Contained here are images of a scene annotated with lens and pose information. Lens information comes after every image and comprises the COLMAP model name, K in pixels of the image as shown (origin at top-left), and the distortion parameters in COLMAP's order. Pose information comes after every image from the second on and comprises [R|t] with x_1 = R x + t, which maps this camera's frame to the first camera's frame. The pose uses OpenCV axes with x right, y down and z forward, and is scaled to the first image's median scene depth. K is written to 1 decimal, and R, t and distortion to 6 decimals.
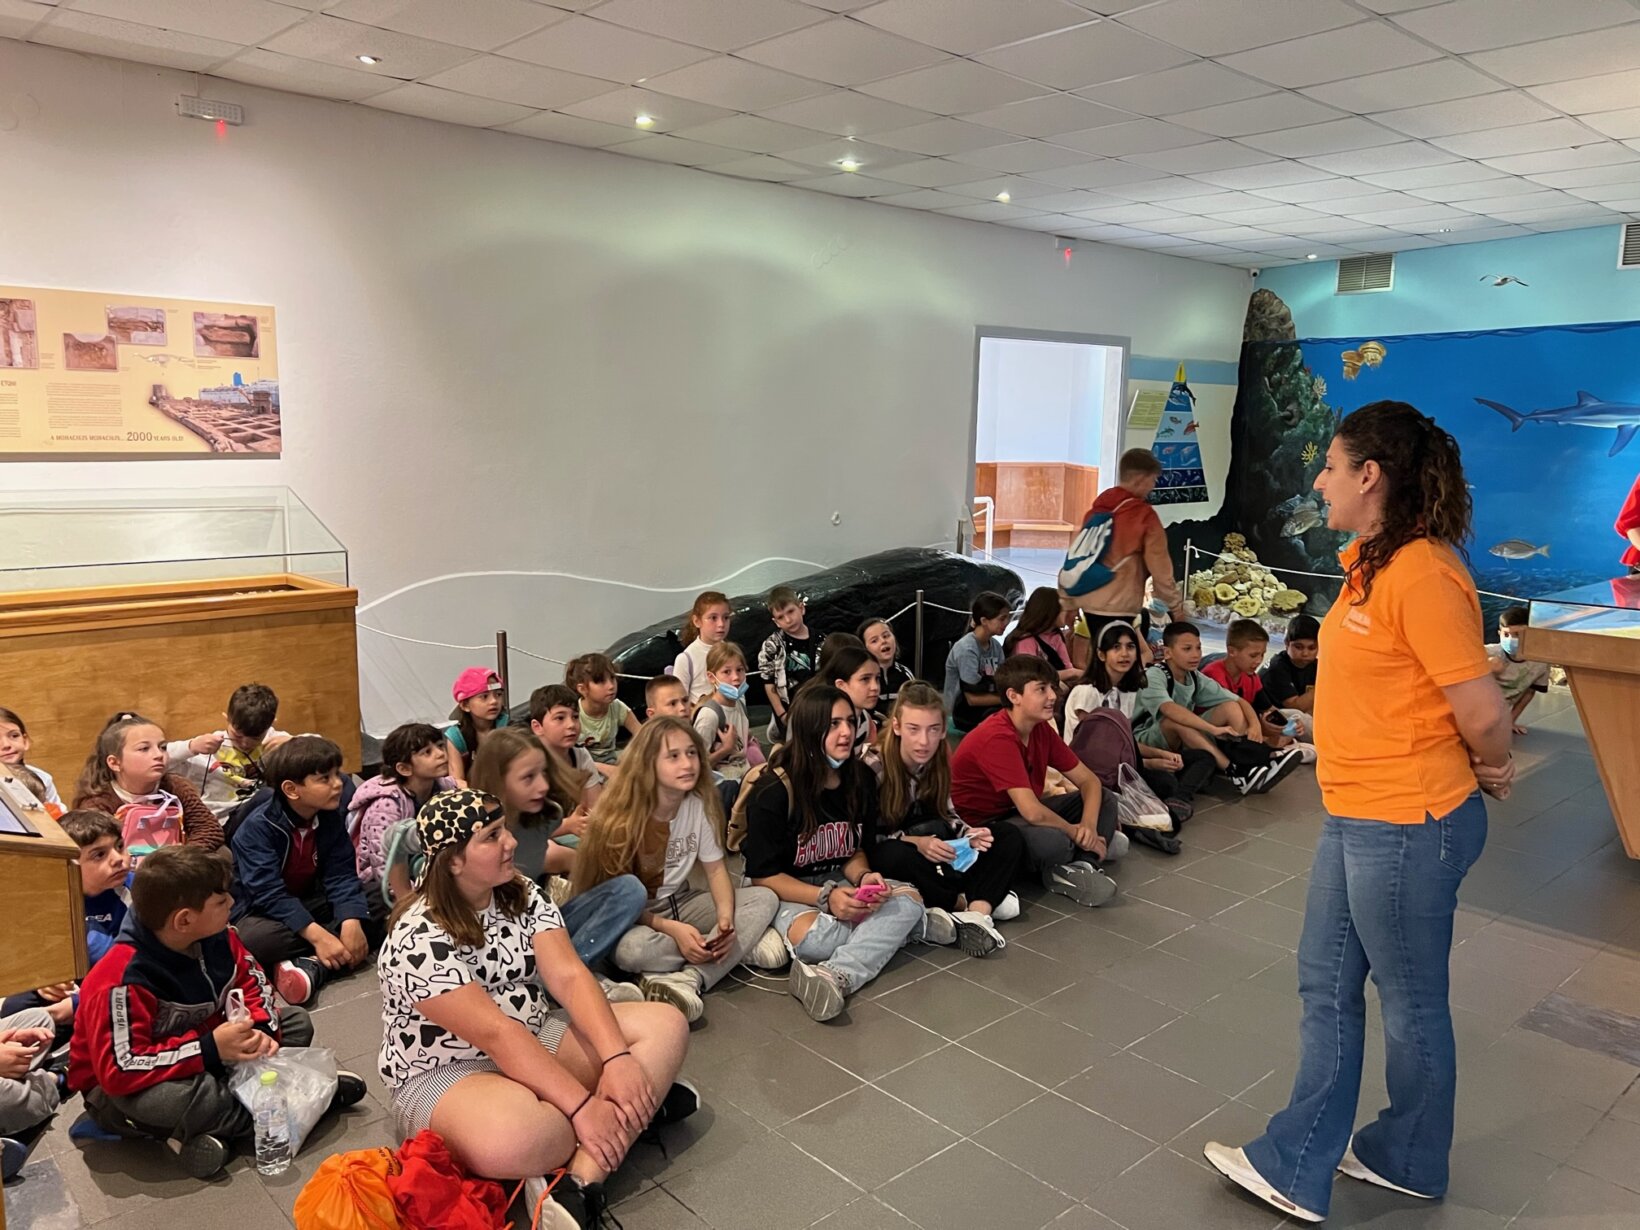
lens RADIAL K [[1232.7, 0, 811.0], [0, 1232.7, 610.8], [0, 0, 1]] dist [0.032779, -0.035000]
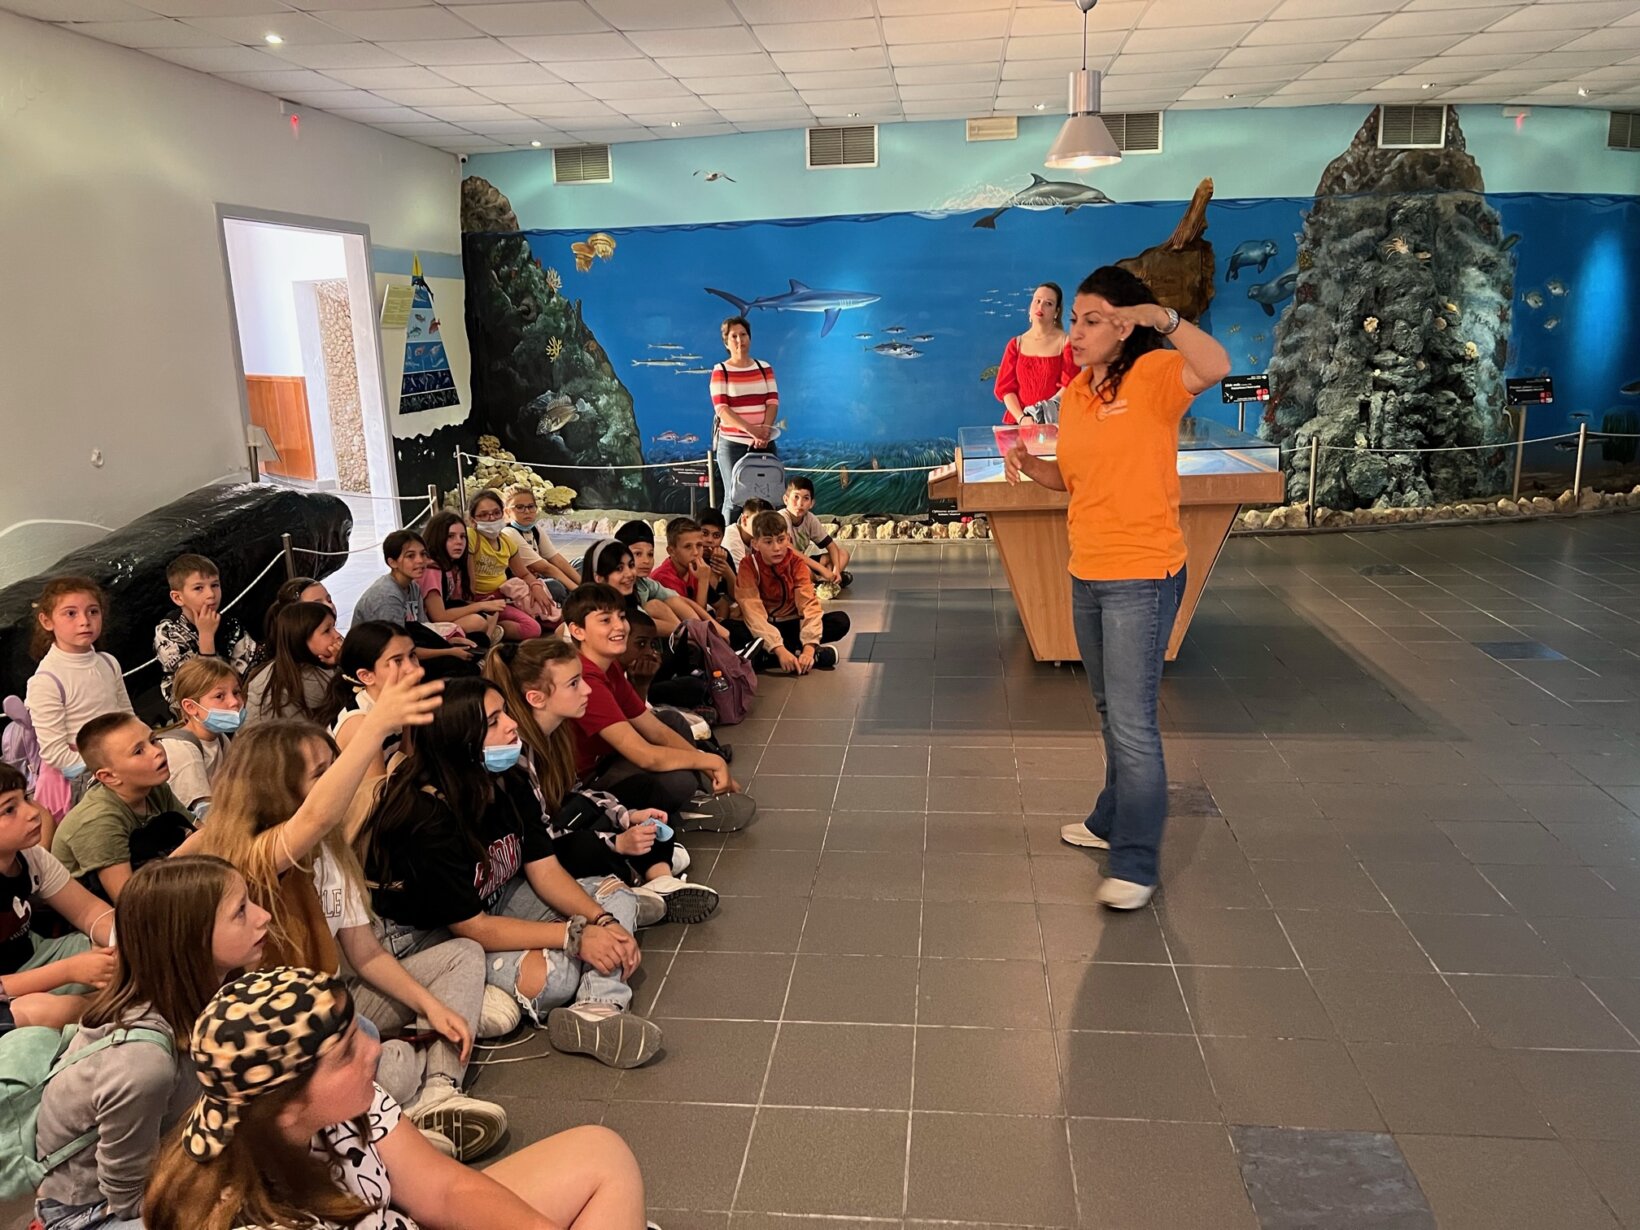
lens RADIAL K [[1232.7, 0, 823.4], [0, 1232.7, 617.0], [0, 0, 1]] dist [0.032779, -0.035000]
pose [[0.740019, -0.189272, 0.645405, -0.121212], [0.137485, 0.981895, 0.130311, -0.013982], [-0.658384, -0.007699, 0.752643, 0.104415]]
